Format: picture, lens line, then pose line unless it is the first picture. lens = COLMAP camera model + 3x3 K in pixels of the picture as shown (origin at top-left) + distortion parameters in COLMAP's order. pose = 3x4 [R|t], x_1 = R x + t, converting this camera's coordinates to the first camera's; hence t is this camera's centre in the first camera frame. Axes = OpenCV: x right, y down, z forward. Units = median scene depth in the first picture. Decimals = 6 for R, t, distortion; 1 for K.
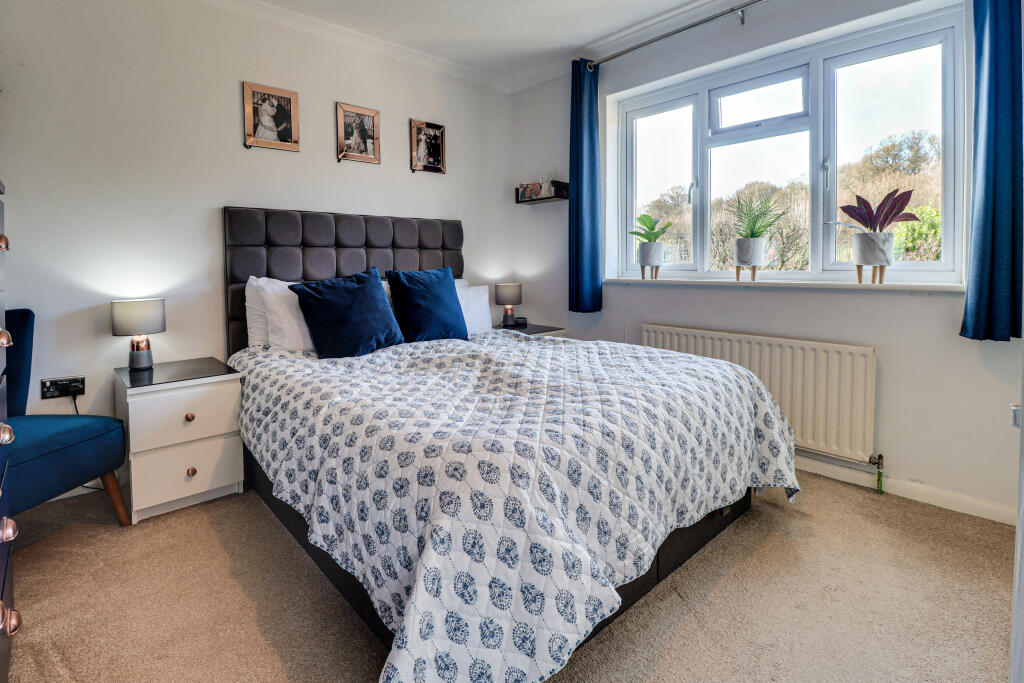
lens RADIAL K [[487.7, 0, 491.1], [0, 487.7, 288.5], [0, 0, 1]] dist [-0.023383, -0.000437]
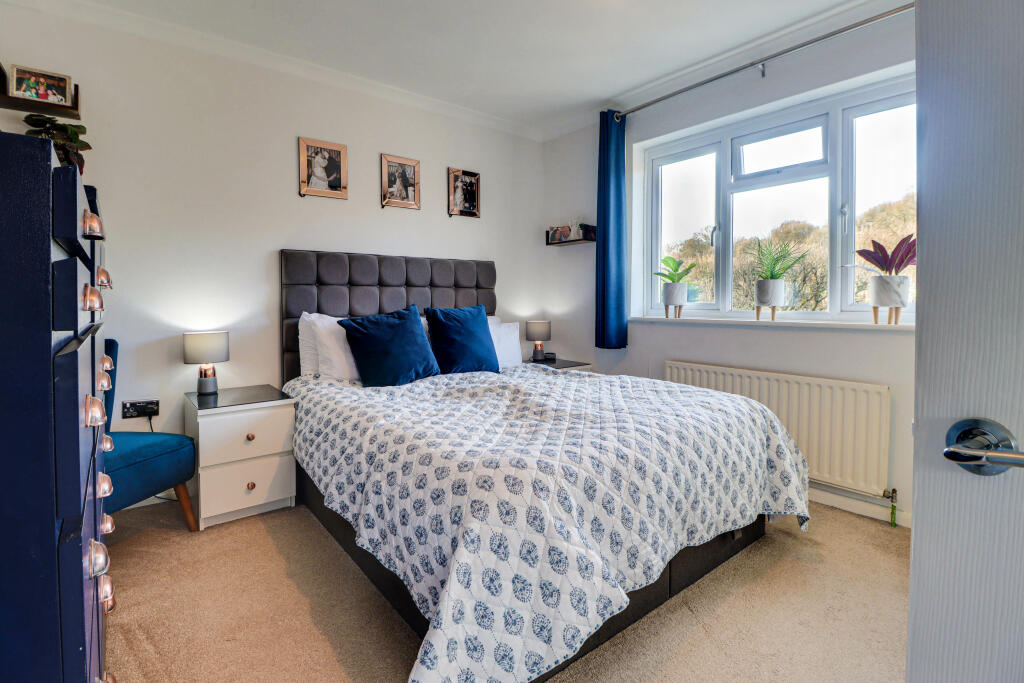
lens RADIAL K [[489.9, 0, 512.8], [0, 489.9, 323.1], [0, 0, 1]] dist [-0.021402, 0.000014]
pose [[0.999585, 0.010191, -0.026926, 0.014039], [-0.010303, 0.999939, -0.004017, -0.000168], [0.026884, 0.004292, 0.999629, -0.108584]]
